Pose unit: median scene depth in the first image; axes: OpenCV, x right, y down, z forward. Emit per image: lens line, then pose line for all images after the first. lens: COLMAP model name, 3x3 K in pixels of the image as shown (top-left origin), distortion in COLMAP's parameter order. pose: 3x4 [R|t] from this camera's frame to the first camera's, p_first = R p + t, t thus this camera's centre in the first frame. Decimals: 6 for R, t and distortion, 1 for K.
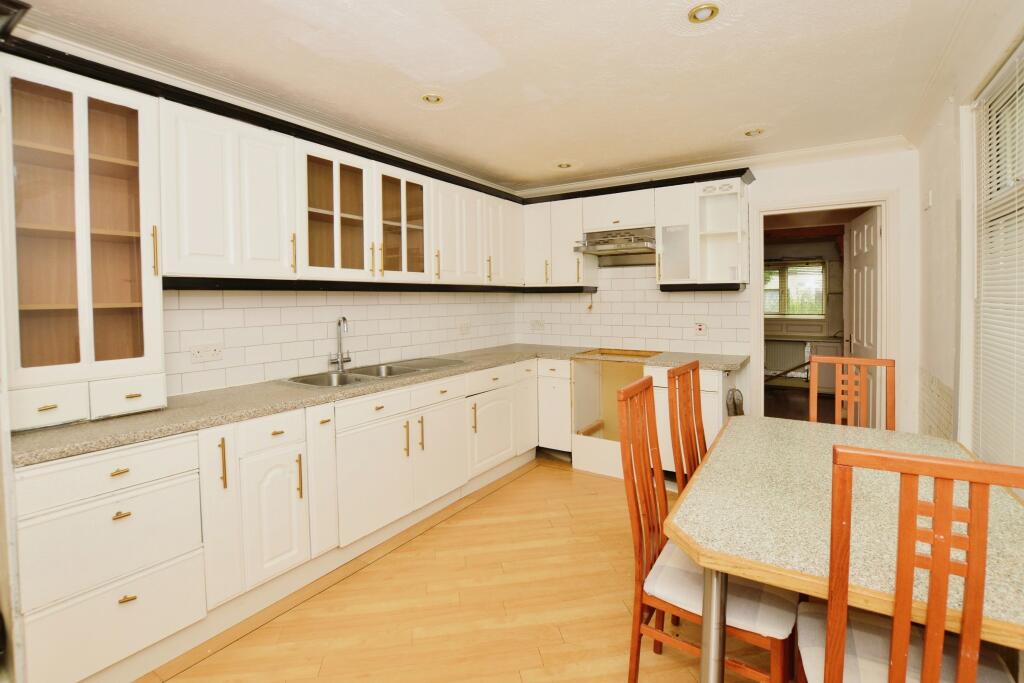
lens RADIAL K [[492.4, 0, 512.0], [0, 492.4, 341.5], [0, 0, 1]] dist [-0.003647, -0.000316]
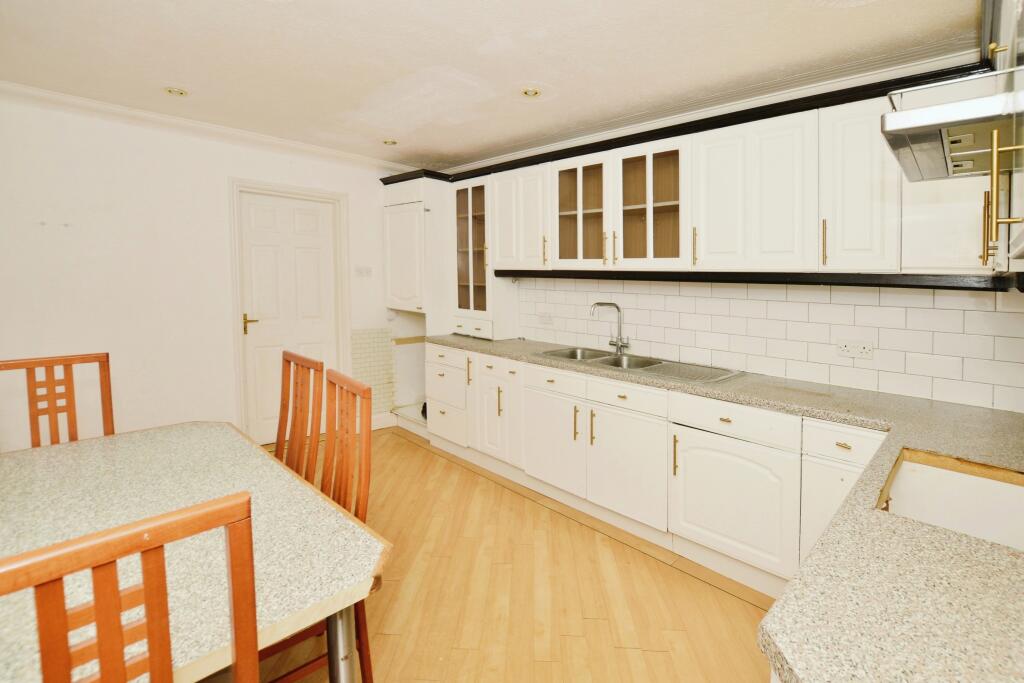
lens RADIAL K [[456.2, 0, 510.5], [0, 456.2, 348.1], [0, 0, 1]] dist [-0.029731, 0.000263]
pose [[-0.213682, 0.145913, -0.965945, 0.726530], [-0.112606, 0.978513, 0.172721, -0.106958], [0.970392, 0.145679, -0.192660, 1.045059]]
